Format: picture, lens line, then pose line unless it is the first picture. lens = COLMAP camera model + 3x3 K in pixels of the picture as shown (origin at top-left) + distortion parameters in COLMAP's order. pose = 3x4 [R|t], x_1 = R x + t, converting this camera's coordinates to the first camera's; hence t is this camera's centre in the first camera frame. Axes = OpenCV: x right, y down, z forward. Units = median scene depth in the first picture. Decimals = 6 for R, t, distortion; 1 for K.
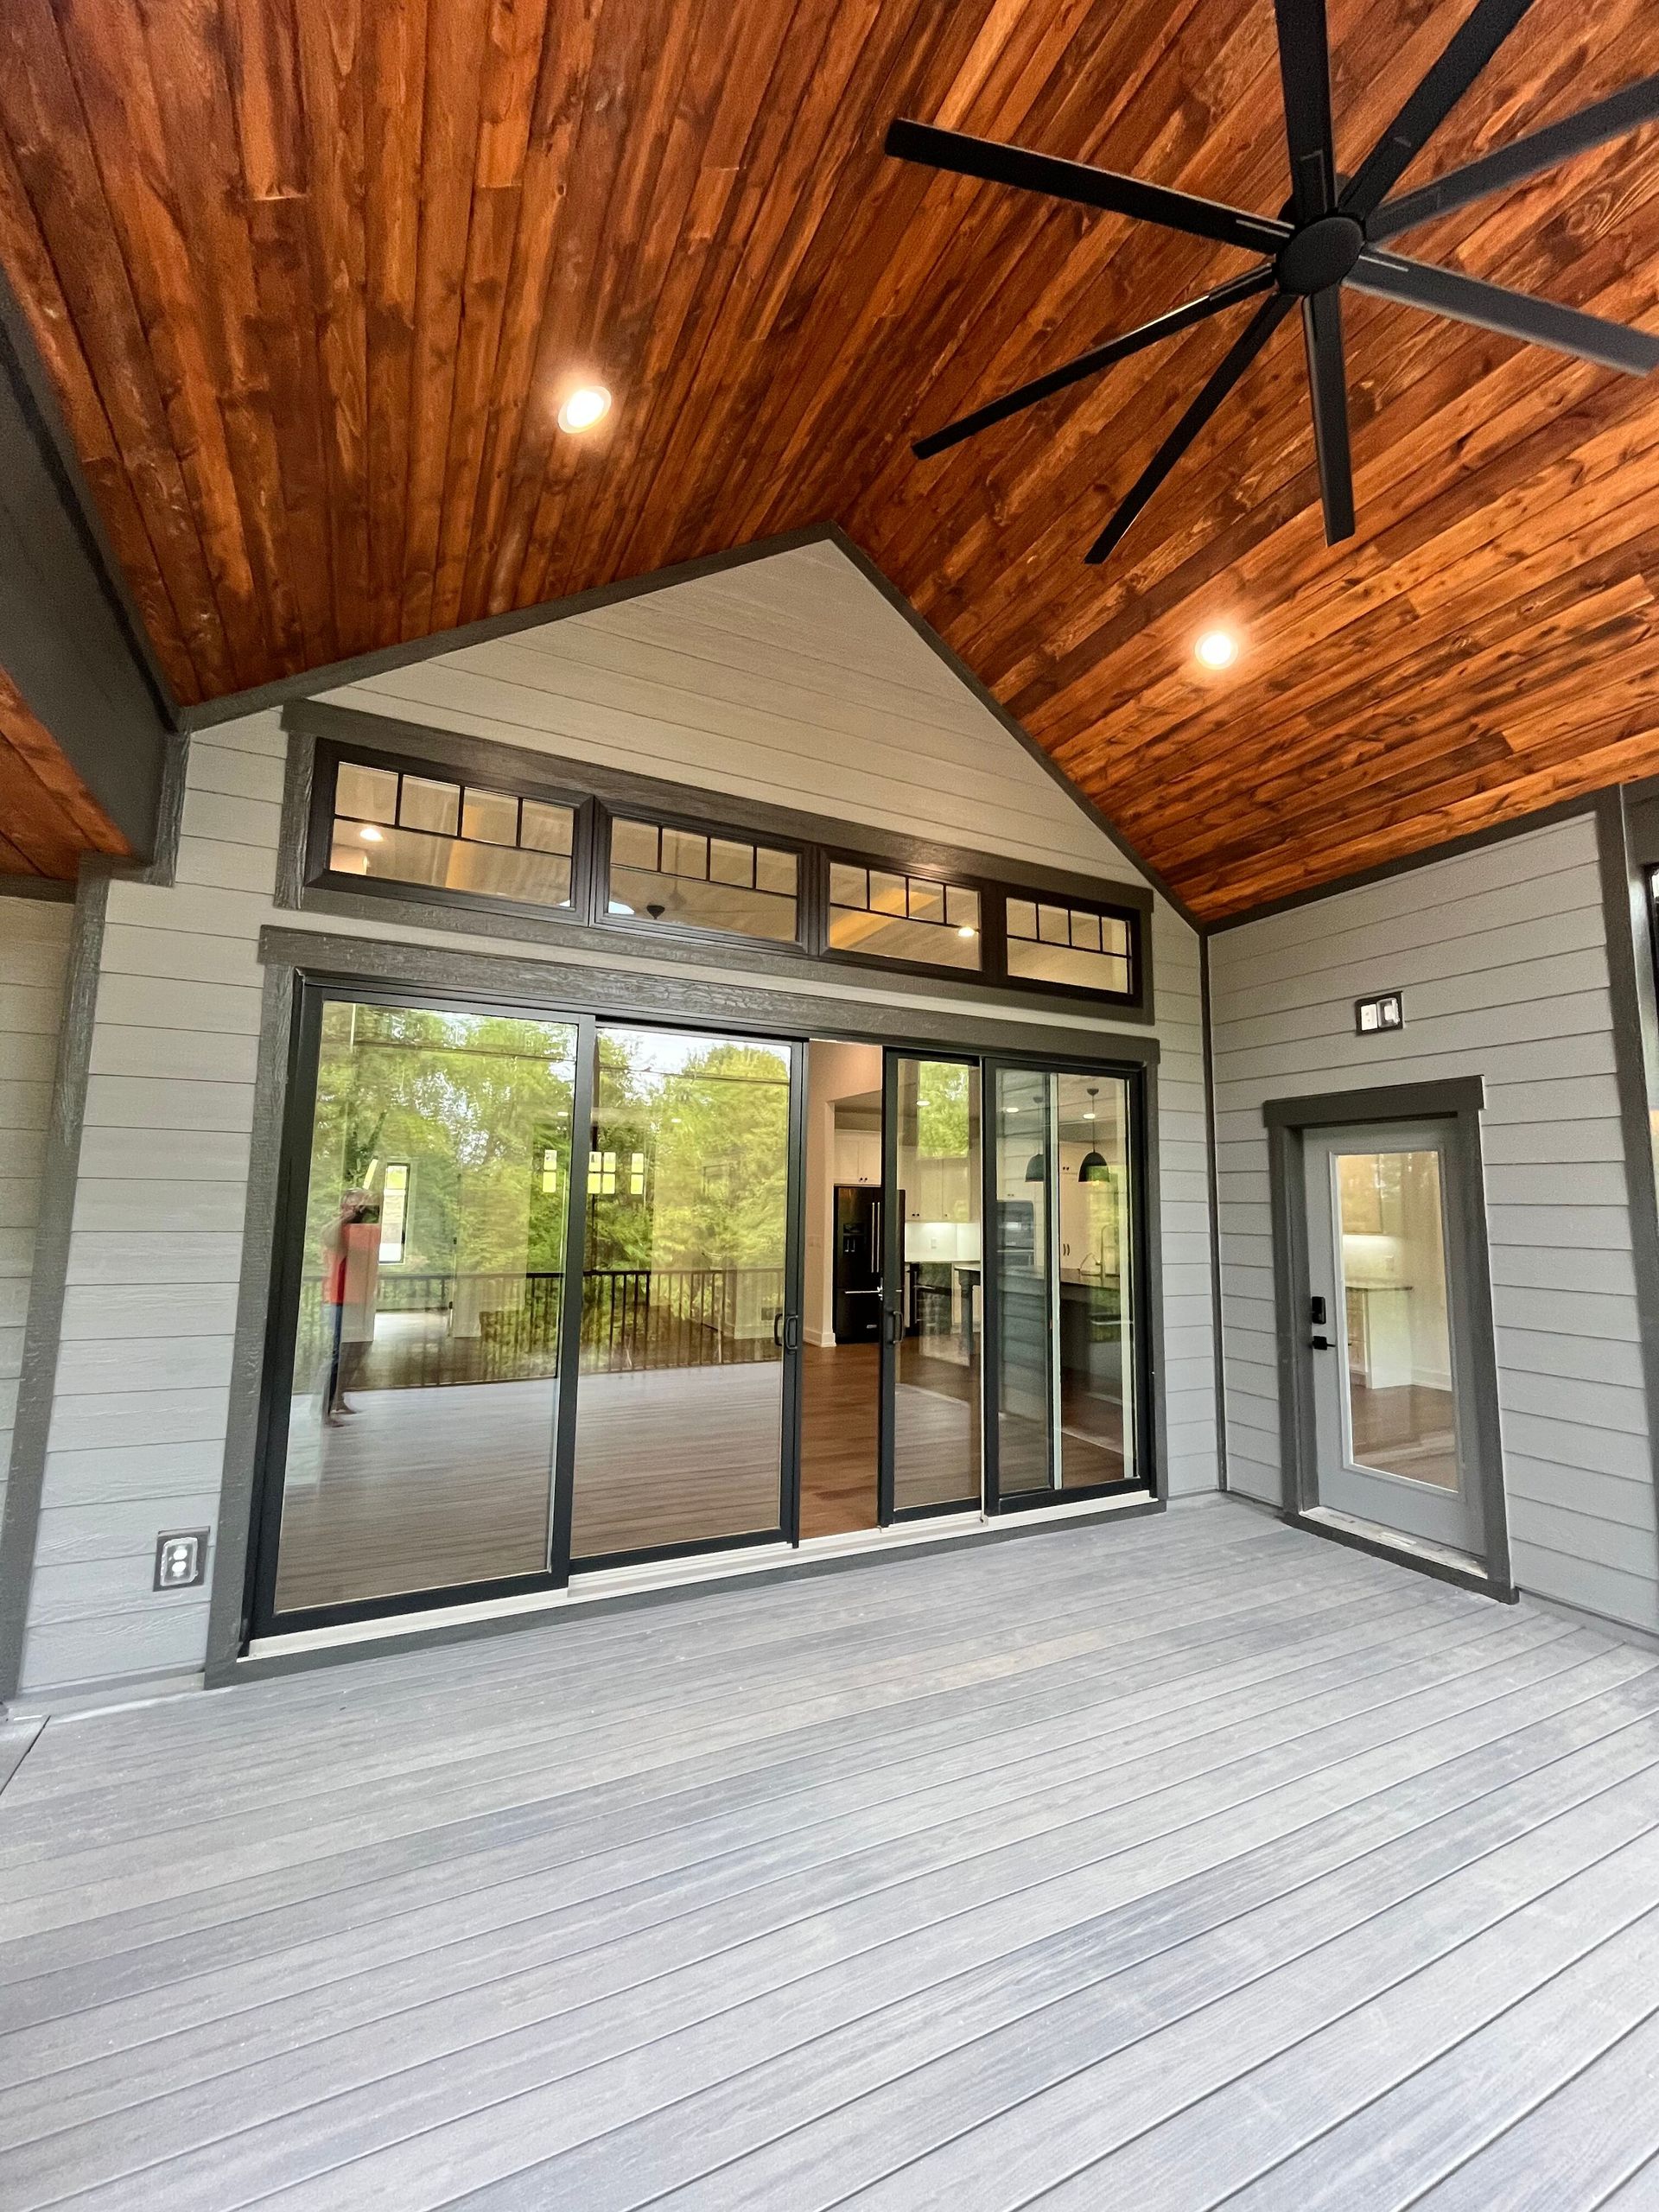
lens RADIAL K [[912.0, 0, 843.4], [0, 912.0, 1104.0], [0, 0, 1]] dist [0.004194, -0.000245]
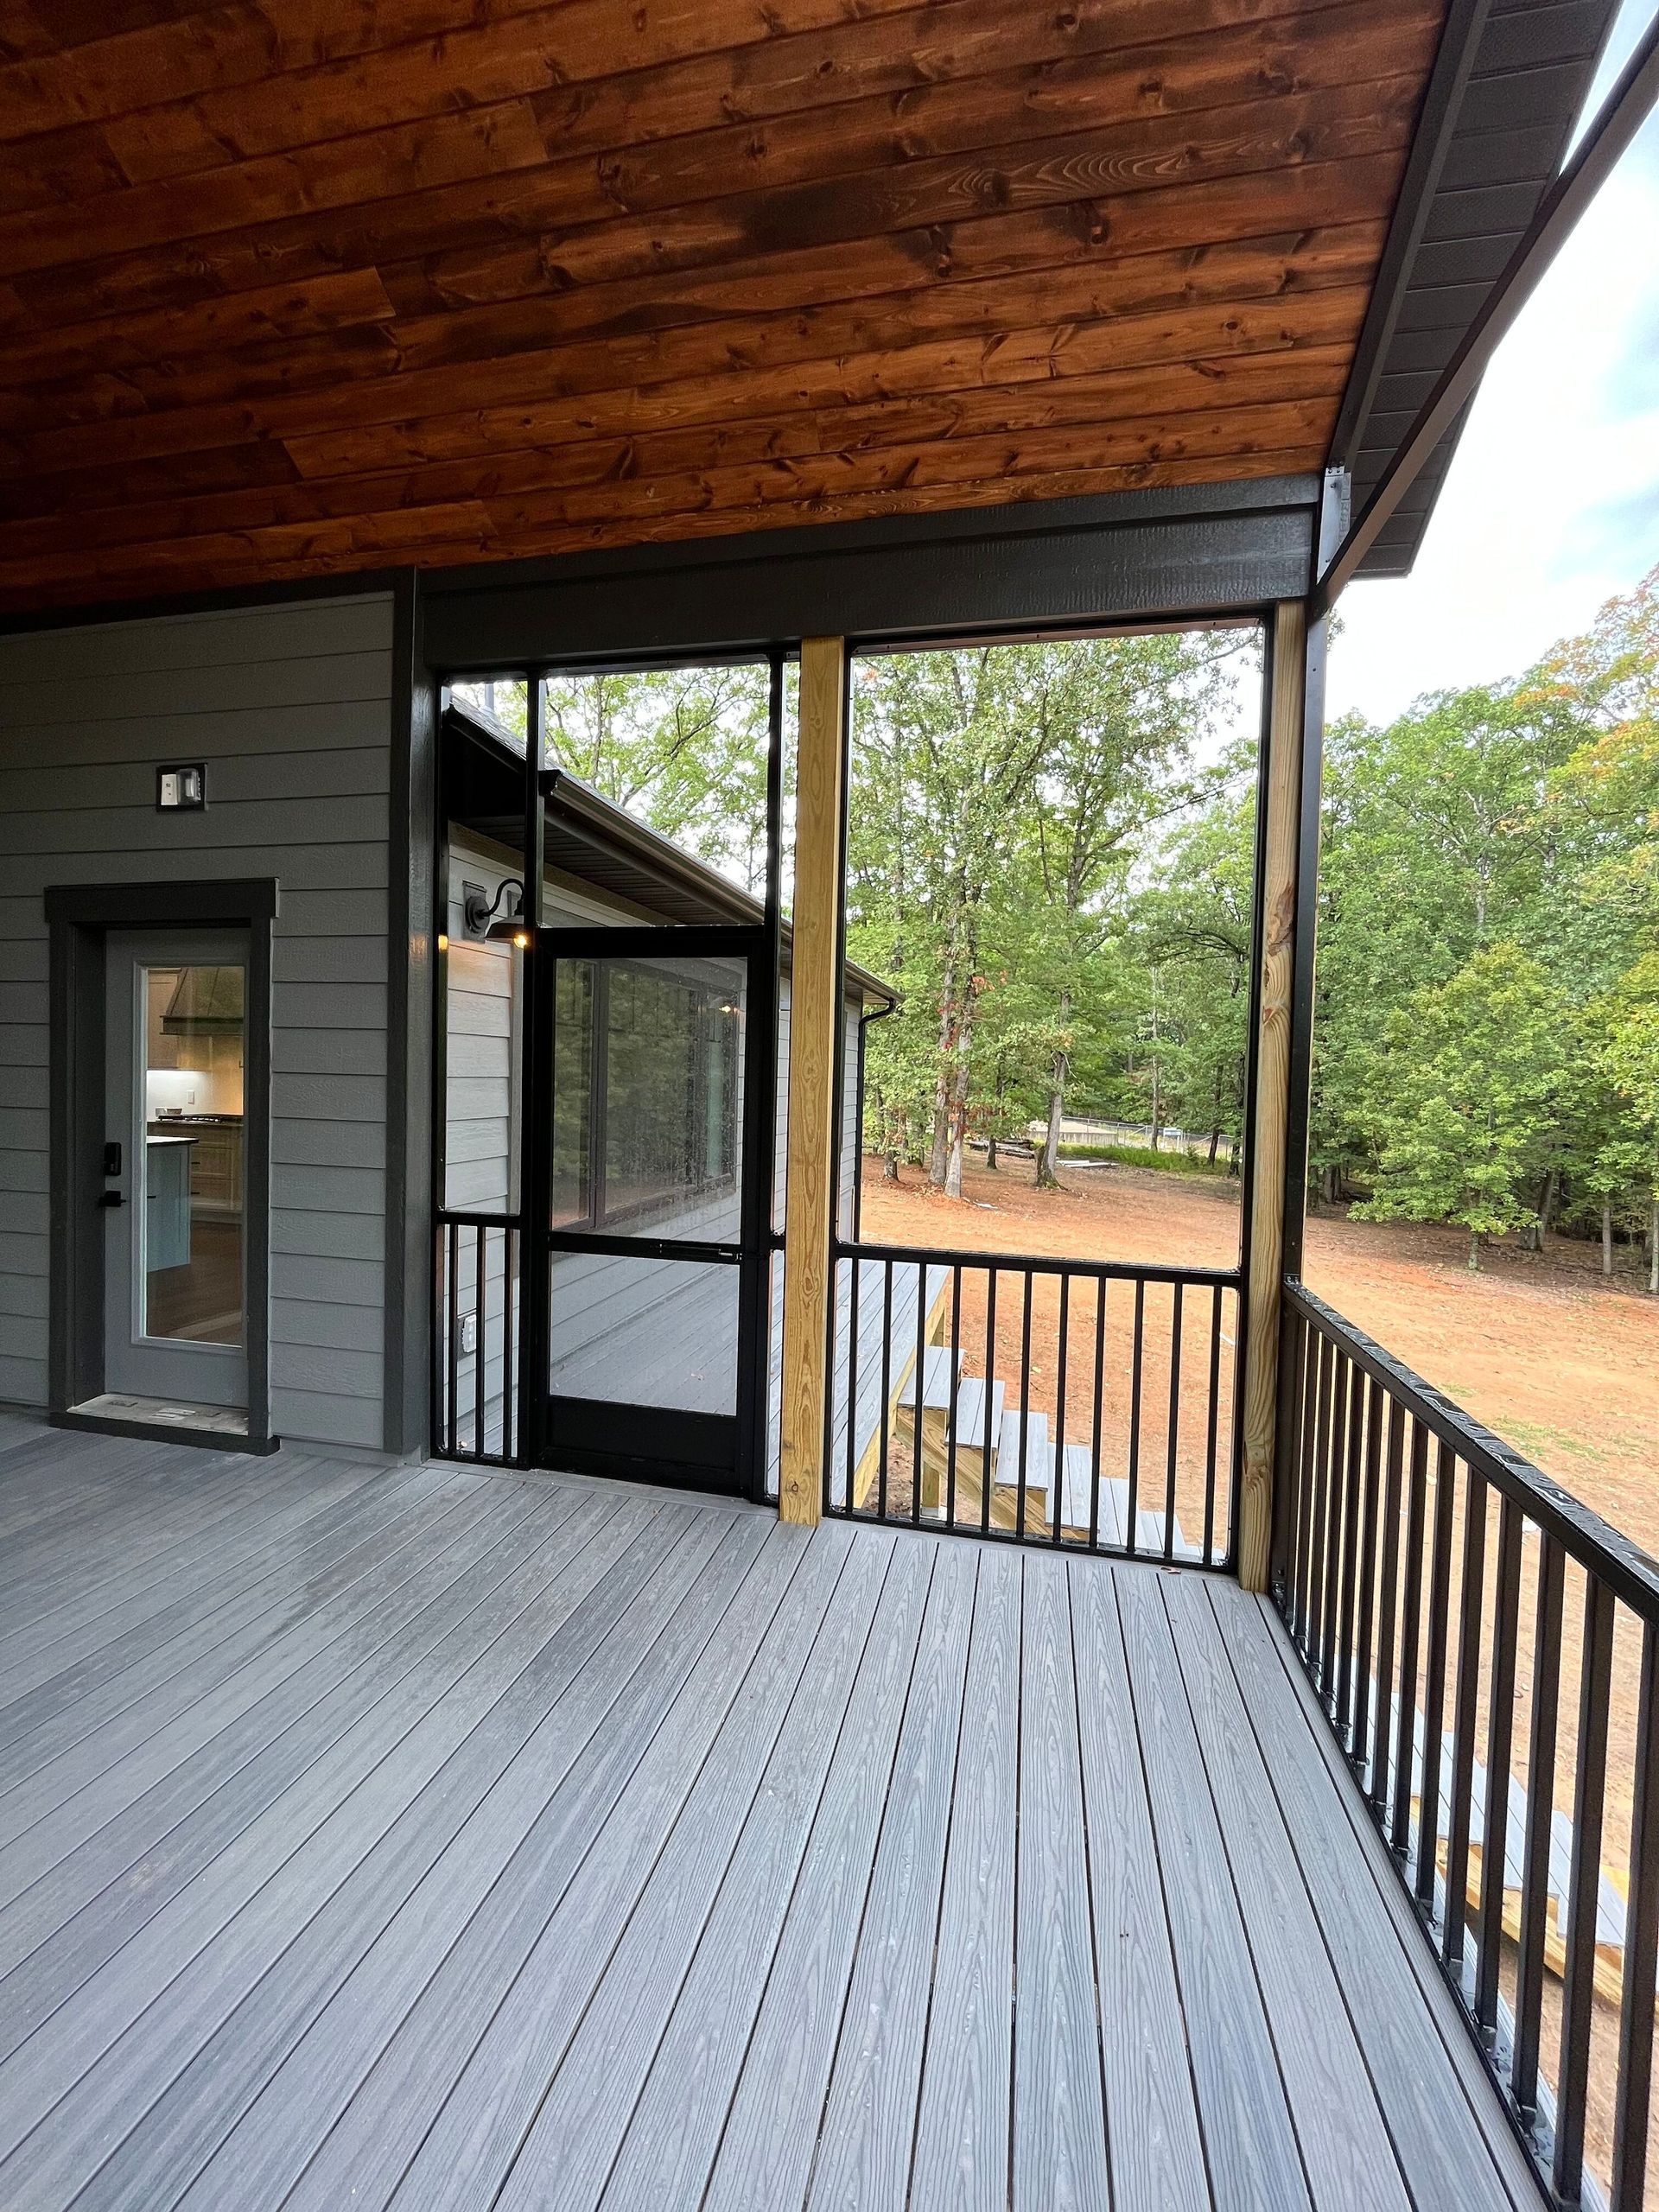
lens RADIAL K [[912.0, 0, 826.8], [0, 912.0, 1108.3], [0, 0, 1]] dist [0.004194, -0.000245]
pose [[0.638188, -0.030475, 0.769278, 0.362107], [-0.100082, 0.987453, 0.122145, 0.025738], [-0.763348, -0.154943, 0.627130, 0.034921]]
